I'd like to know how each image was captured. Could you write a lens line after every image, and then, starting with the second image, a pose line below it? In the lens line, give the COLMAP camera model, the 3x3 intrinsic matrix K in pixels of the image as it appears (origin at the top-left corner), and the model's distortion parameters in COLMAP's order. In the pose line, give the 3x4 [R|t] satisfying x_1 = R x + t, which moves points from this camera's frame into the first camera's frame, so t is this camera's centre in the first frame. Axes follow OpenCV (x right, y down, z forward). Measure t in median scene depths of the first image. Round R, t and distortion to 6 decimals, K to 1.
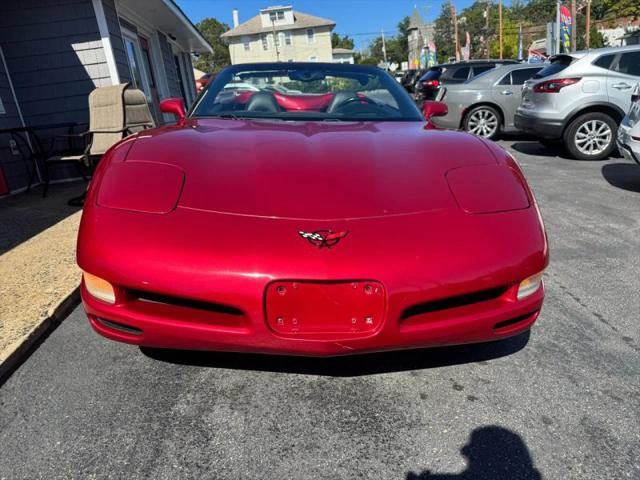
lens RADIAL K [[458.9, 0, 320.9], [0, 458.9, 238.9], [0, 0, 1]] dist [0.021841, -0.028030]
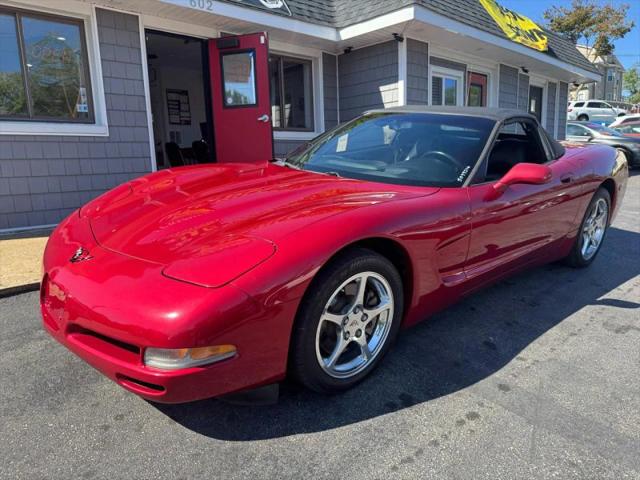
lens RADIAL K [[458.9, 0, 319.0], [0, 458.9, 243.1], [0, 0, 1]] dist [0.021841, -0.028030]
pose [[0.609961, 0.228534, -0.758762, 0.772697], [-0.260100, 0.962202, 0.080717, -0.171766], [0.748529, 0.148120, 0.646347, 0.333824]]
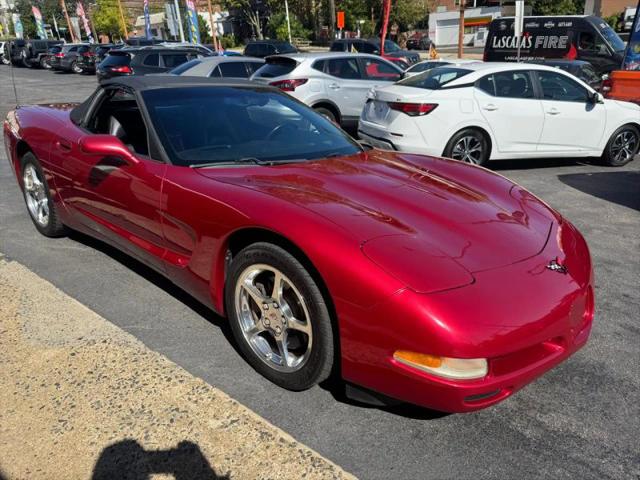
lens RADIAL K [[458.9, 0, 318.4], [0, 458.9, 241.4], [0, 0, 1]] dist [0.021841, -0.028030]
pose [[0.710440, -0.226055, 0.666463, -0.719699], [0.187028, 0.973599, 0.130862, -0.198648], [-0.678450, 0.031678, 0.733963, 0.246919]]
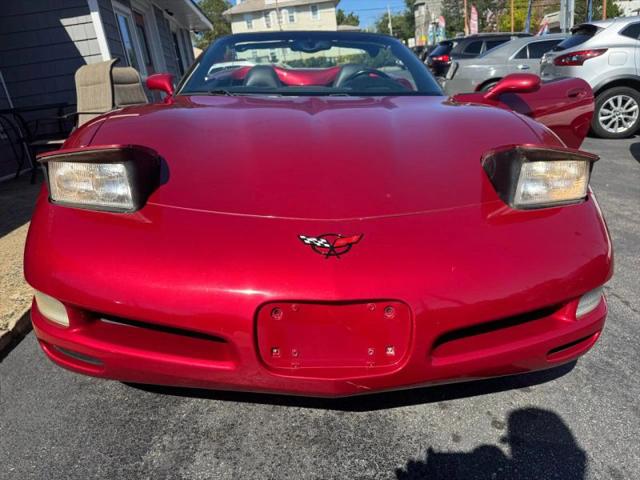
lens RADIAL K [[458.9, 0, 318.1], [0, 458.9, 239.3], [0, 0, 1]] dist [0.021841, -0.028030]
pose [[0.999814, -0.005540, -0.018495, -0.000870], [0.006296, 0.999137, 0.041063, -0.021856], [0.018252, -0.041171, 0.998985, 0.114192]]
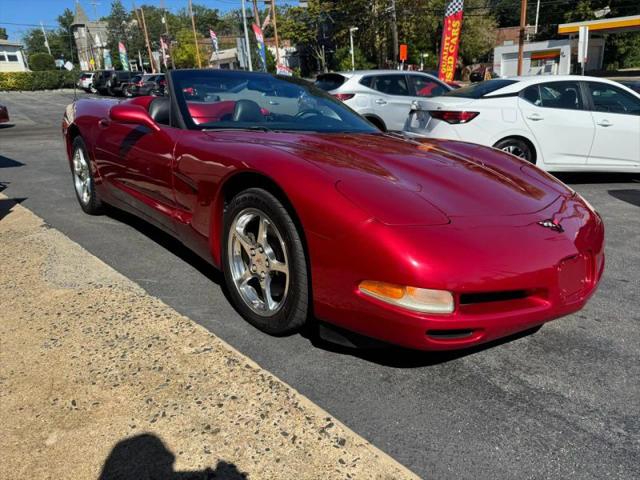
lens RADIAL K [[458.9, 0, 321.5], [0, 458.9, 239.6], [0, 0, 1]] dist [0.021841, -0.028030]
pose [[0.794227, -0.145385, 0.589971, -0.670740], [0.150324, 0.987784, 0.041049, -0.058678], [-0.588732, 0.056085, 0.806380, 0.171728]]
